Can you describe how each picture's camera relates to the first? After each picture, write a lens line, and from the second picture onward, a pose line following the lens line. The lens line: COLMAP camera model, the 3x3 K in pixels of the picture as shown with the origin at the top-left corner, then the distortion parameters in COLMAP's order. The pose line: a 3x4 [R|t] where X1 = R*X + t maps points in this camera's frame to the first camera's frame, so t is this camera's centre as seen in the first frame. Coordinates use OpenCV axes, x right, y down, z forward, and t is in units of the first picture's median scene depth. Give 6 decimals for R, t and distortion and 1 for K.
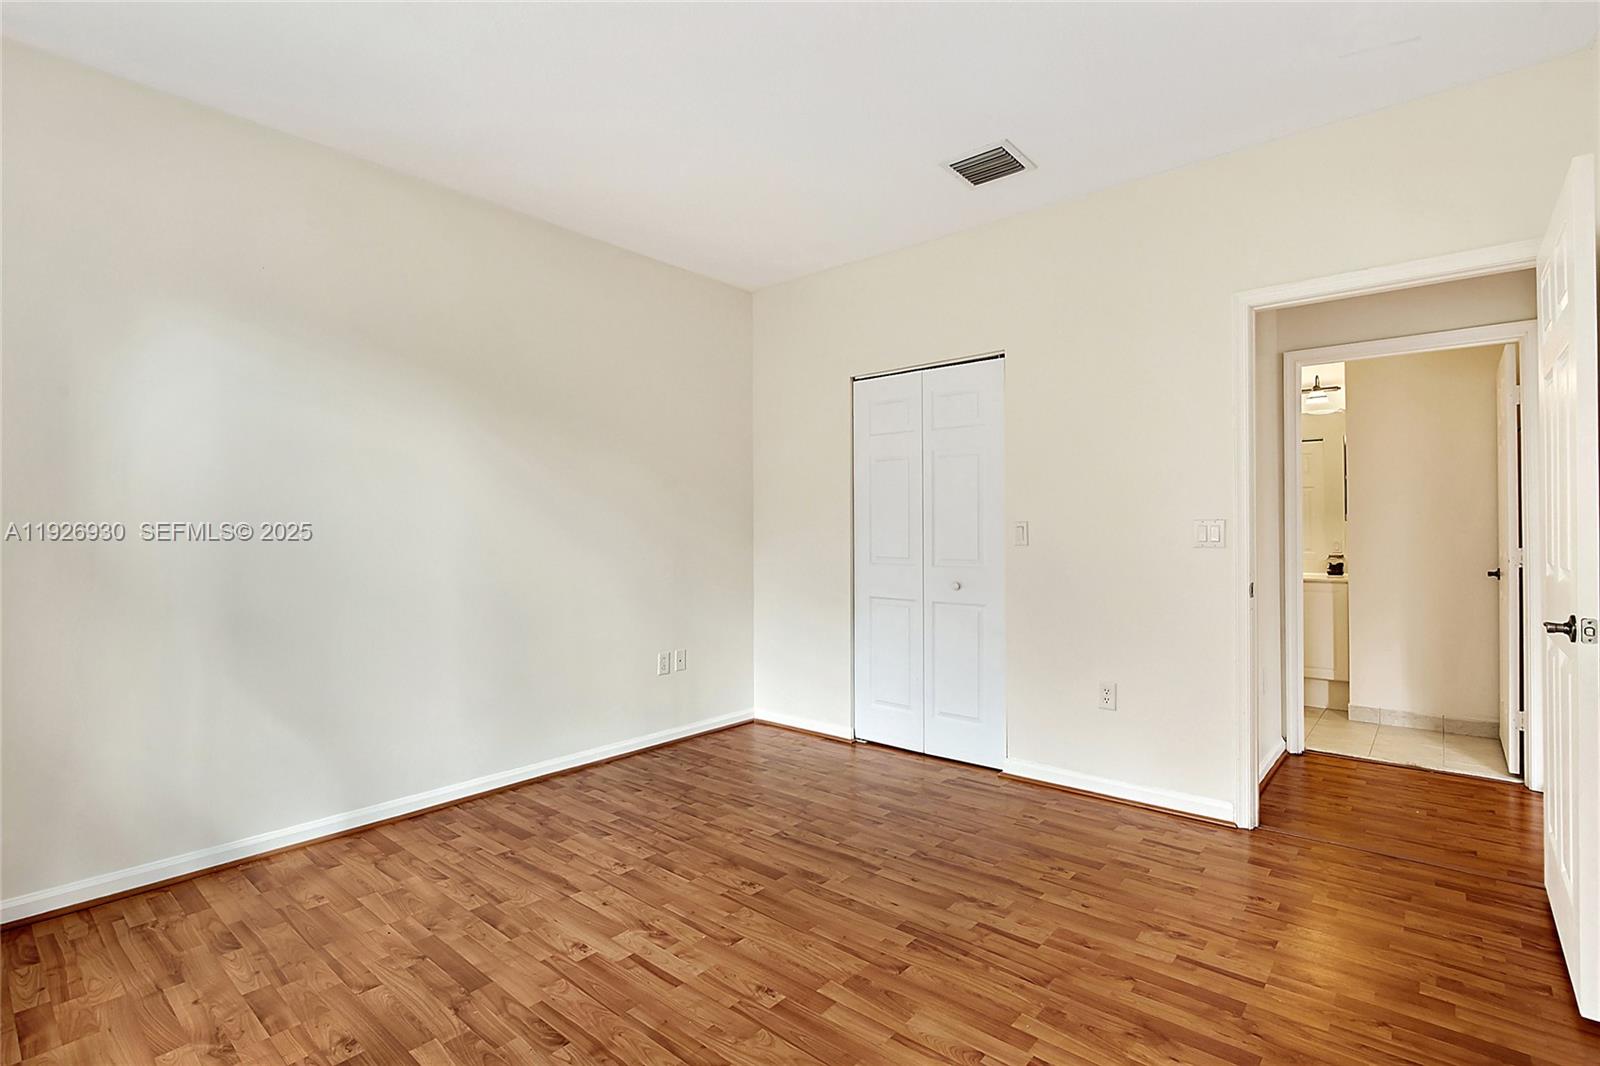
lens RADIAL K [[753.3, 0, 800.0], [0, 753.3, 533.0], [0, 0, 1]] dist [0.002122, -0.008186]
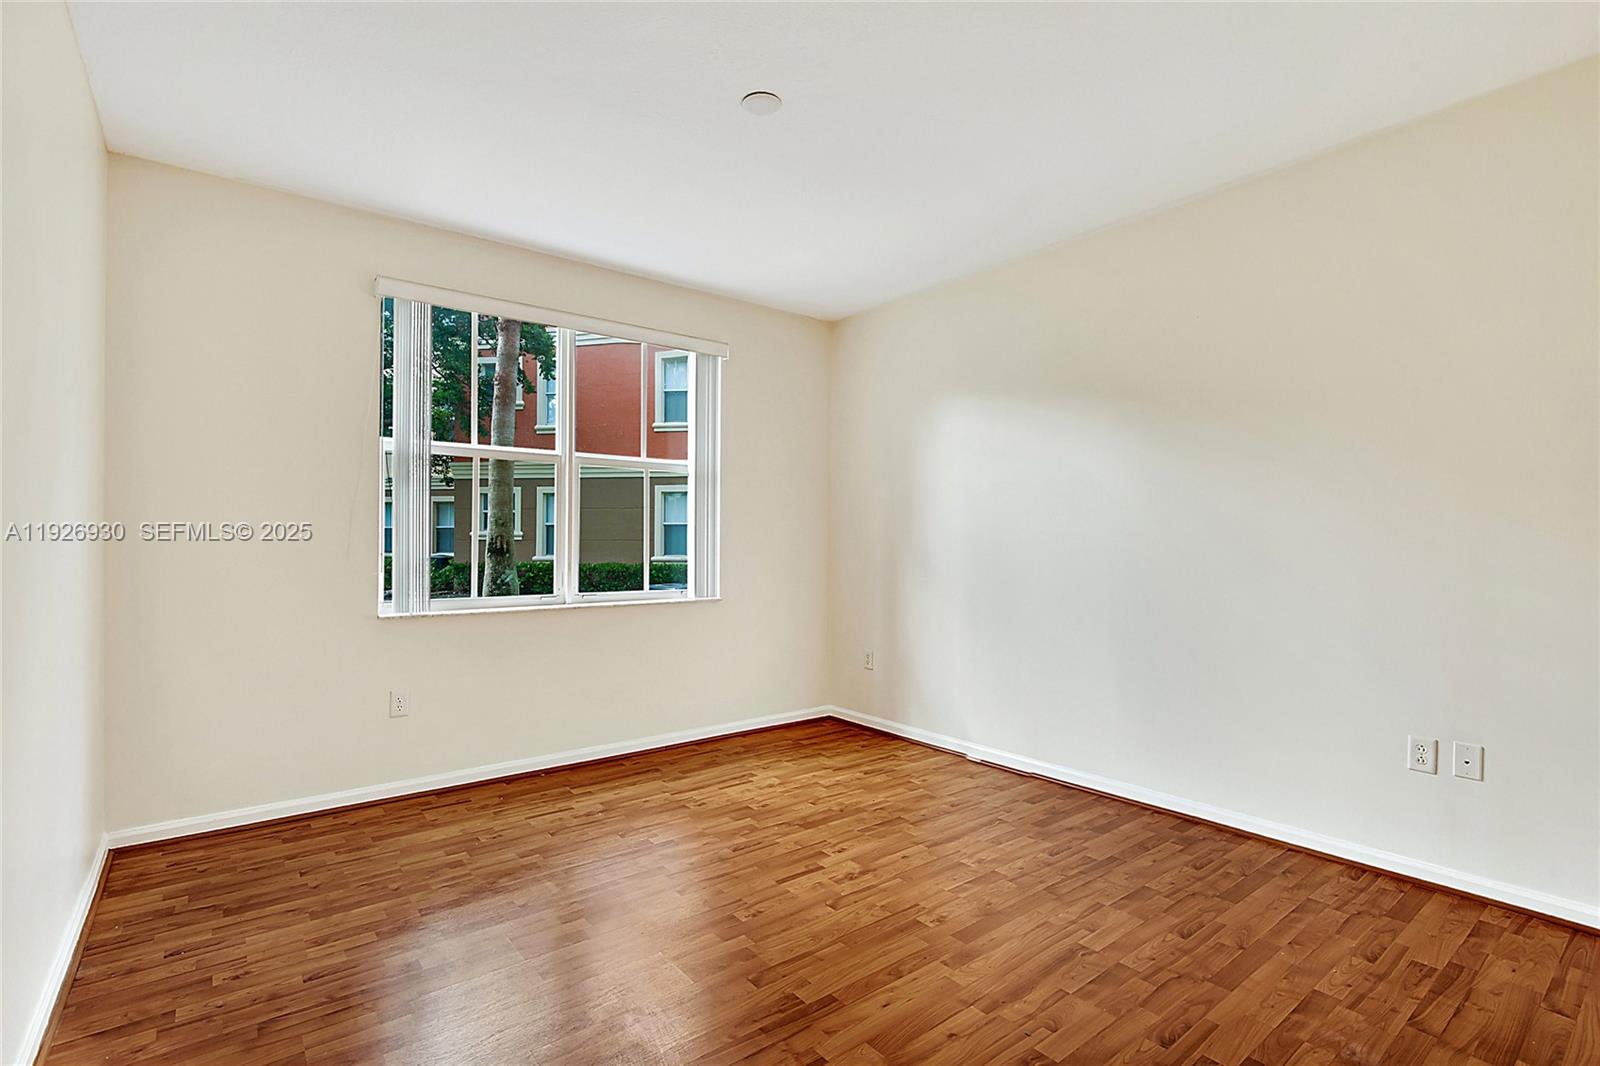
lens RADIAL K [[748.0, 0, 788.8], [0, 748.0, 539.0], [0, 0, 1]] dist [0.001523, -0.006577]
pose [[-0.207081, -0.001298, -0.978323, 0.862319], [-0.001394, 0.999998, -0.001031, -0.008381], [0.978323, 0.001151, -0.207083, 0.979167]]
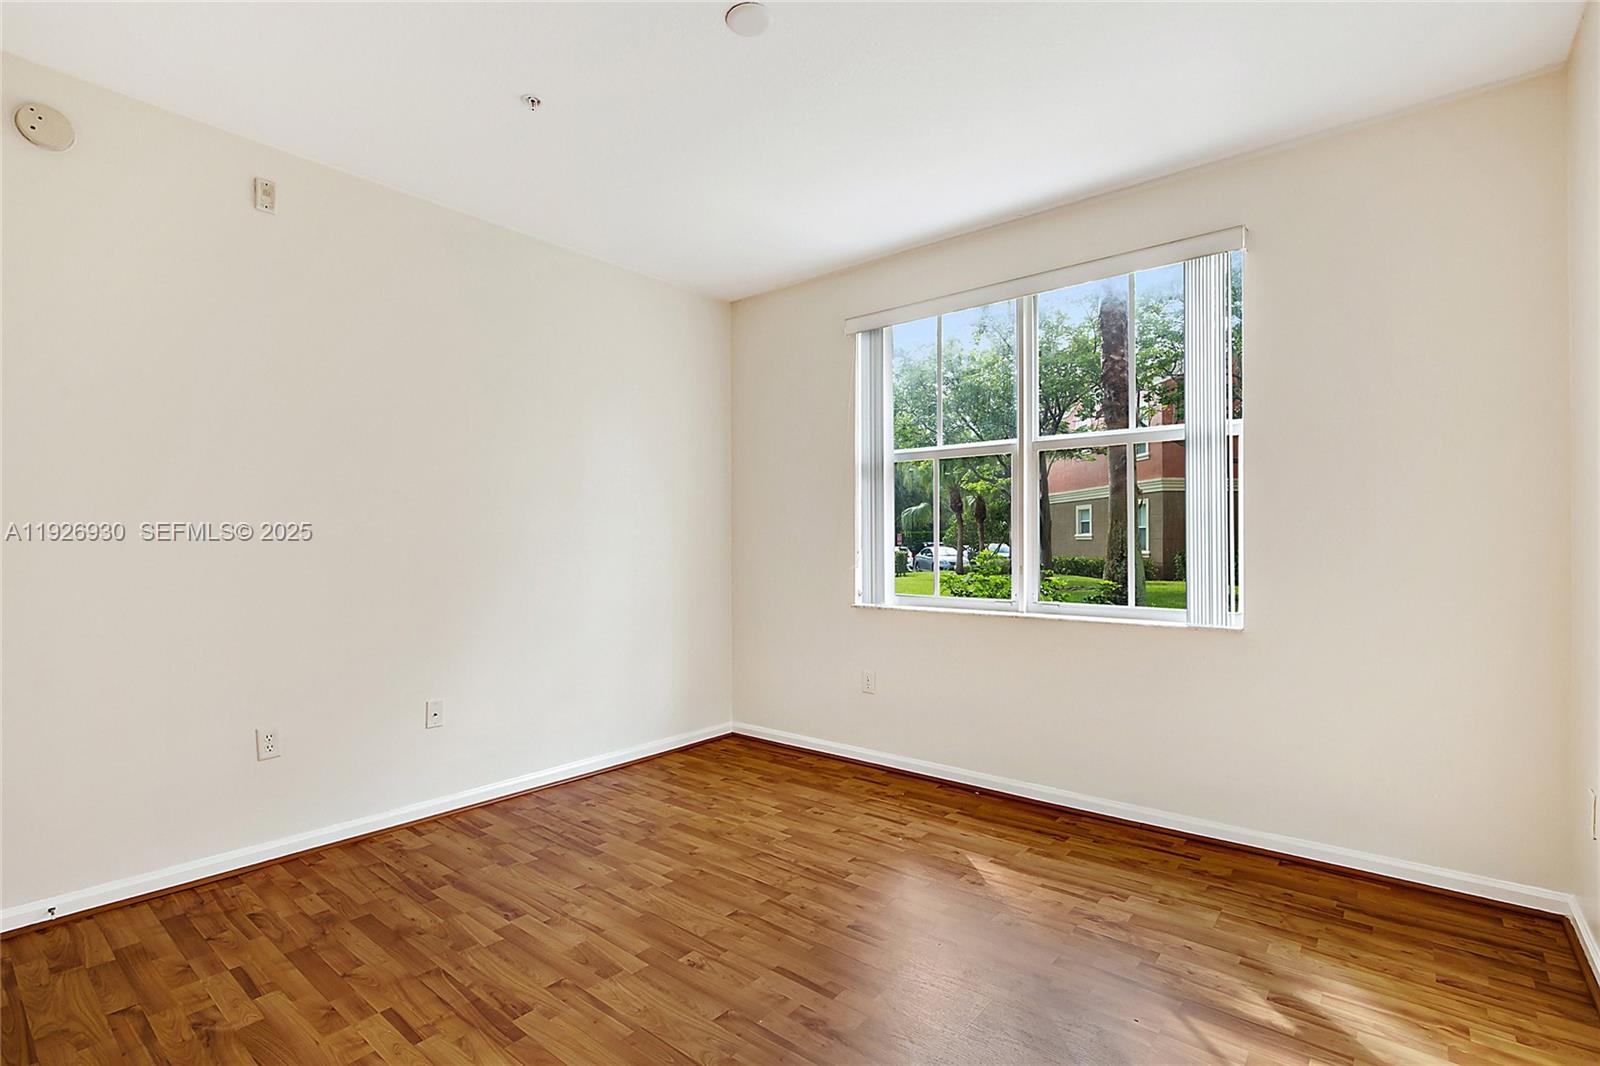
lens RADIAL K [[748.0, 0, 788.8], [0, 748.0, 539.0], [0, 0, 1]] dist [0.001523, -0.006577]
pose [[-0.999957, 0.006710, -0.006345, -0.133650], [0.006727, 0.999974, -0.002691, -0.006055], [0.006327, -0.002733, -0.999976, 1.563320]]
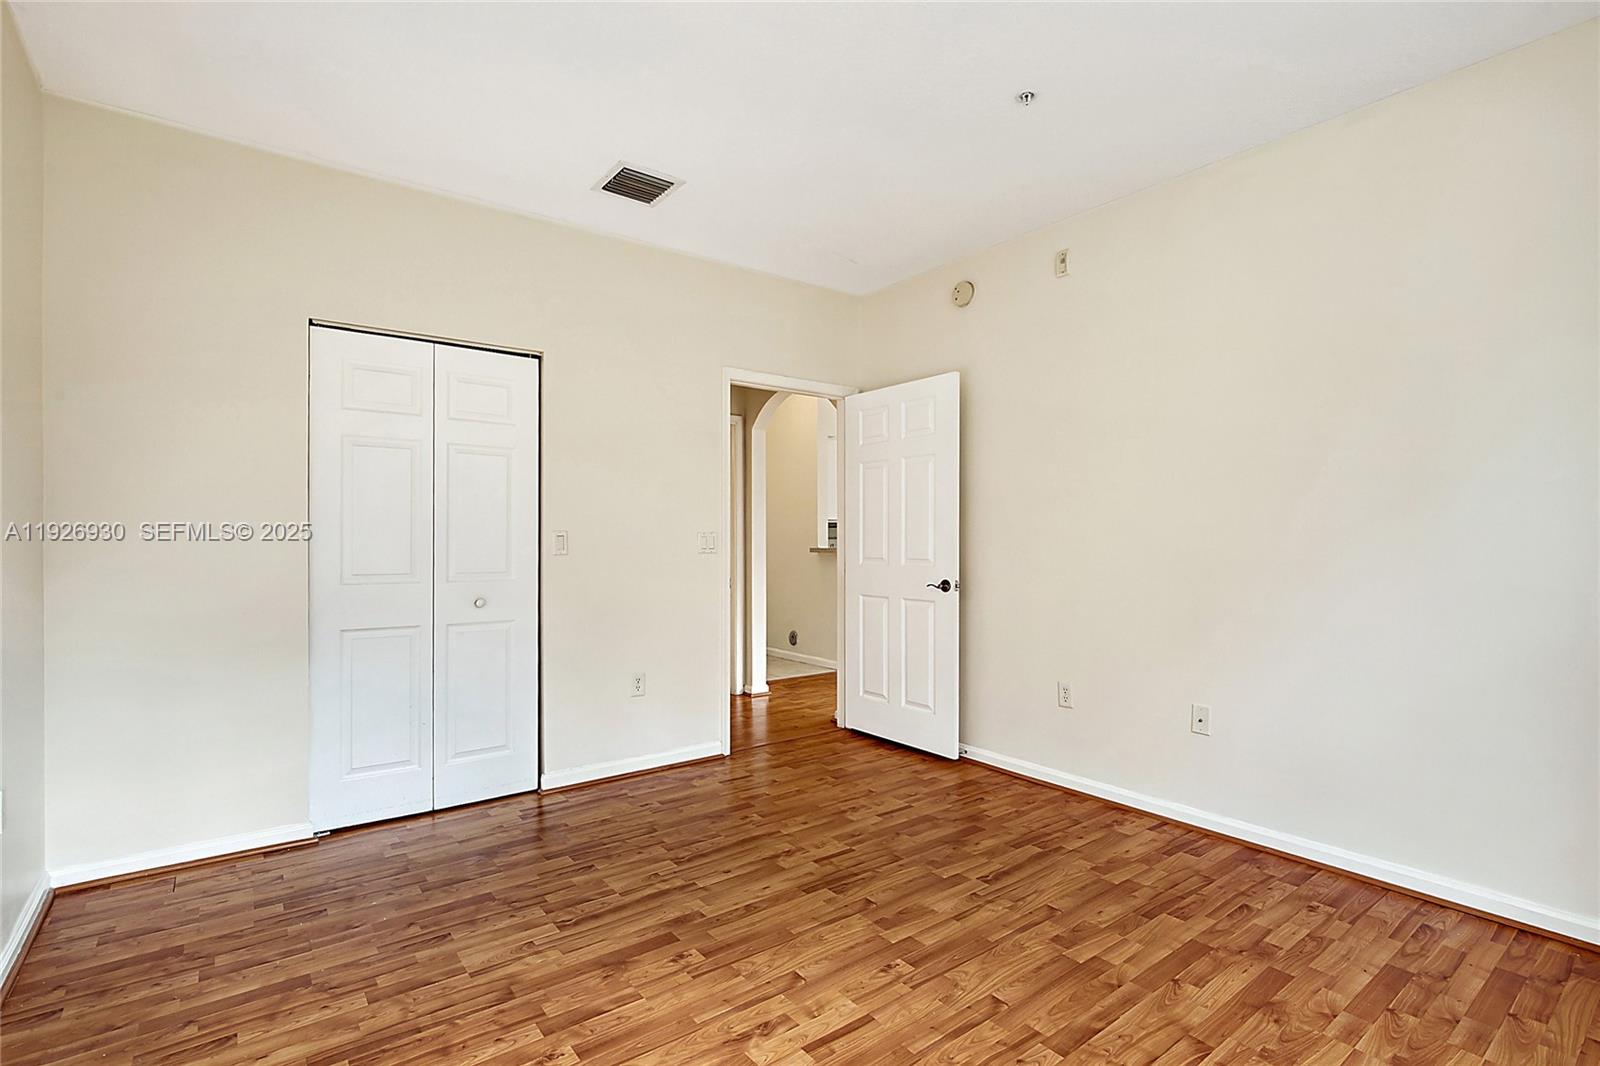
lens RADIAL K [[748.0, 0, 788.8], [0, 748.0, 539.0], [0, 0, 1]] dist [0.001523, -0.006577]
pose [[0.217264, 0.004100, 0.976104, -0.836325], [0.000781, 0.999990, -0.004374, 0.000884], [-0.976112, 0.001713, 0.217259, 0.677527]]
